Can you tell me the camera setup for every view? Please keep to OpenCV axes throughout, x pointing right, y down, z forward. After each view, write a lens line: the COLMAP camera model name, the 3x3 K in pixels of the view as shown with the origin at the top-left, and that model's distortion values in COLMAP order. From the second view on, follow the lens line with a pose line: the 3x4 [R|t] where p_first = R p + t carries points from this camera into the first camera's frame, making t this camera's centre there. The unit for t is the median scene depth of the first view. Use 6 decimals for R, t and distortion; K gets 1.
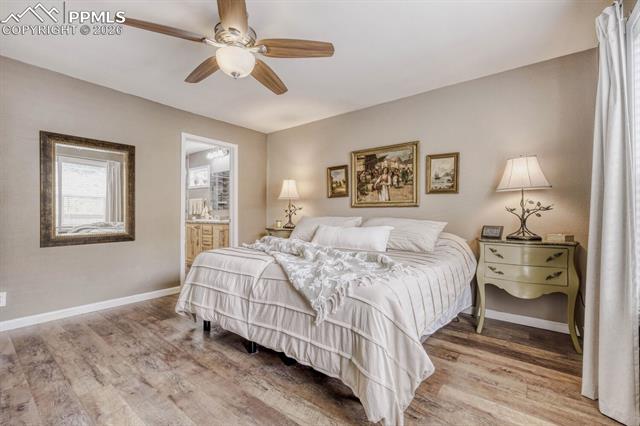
lens RADIAL K [[284.3, 0, 316.6], [0, 284.3, 216.8], [0, 0, 1]] dist [-0.004522, 0.000035]
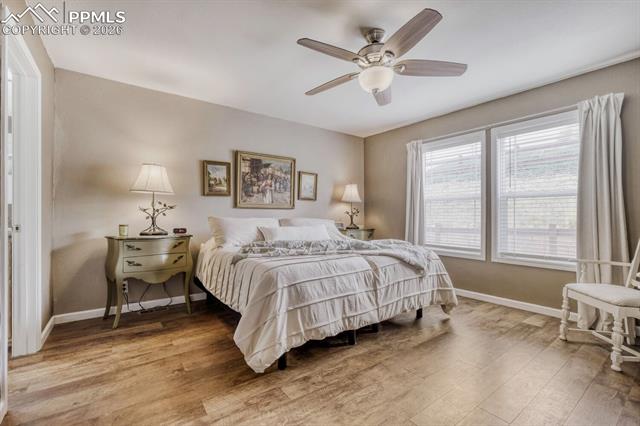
lens RADIAL K [[284.3, 0, 314.9], [0, 284.3, 217.0], [0, 0, 1]] dist [-0.004522, 0.000035]
pose [[0.261670, -0.009676, 0.965109, -0.805302], [0.006061, 0.999947, 0.008382, -0.008946], [-0.965138, 0.003656, 0.261714, 0.526317]]
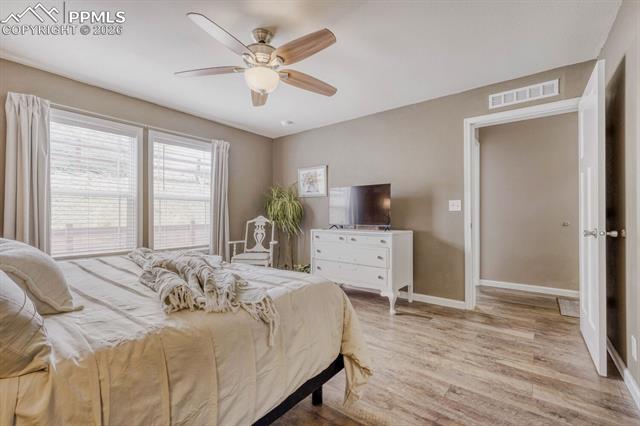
lens RADIAL K [[284.3, 0, 315.0], [0, 284.3, 210.8], [0, 0, 1]] dist [-0.004522, 0.000035]
pose [[-0.999966, -0.006469, 0.005132, -0.281361], [-0.006539, 0.999884, -0.013729, -0.005649], [-0.005042, -0.013763, -0.999893, 1.196076]]
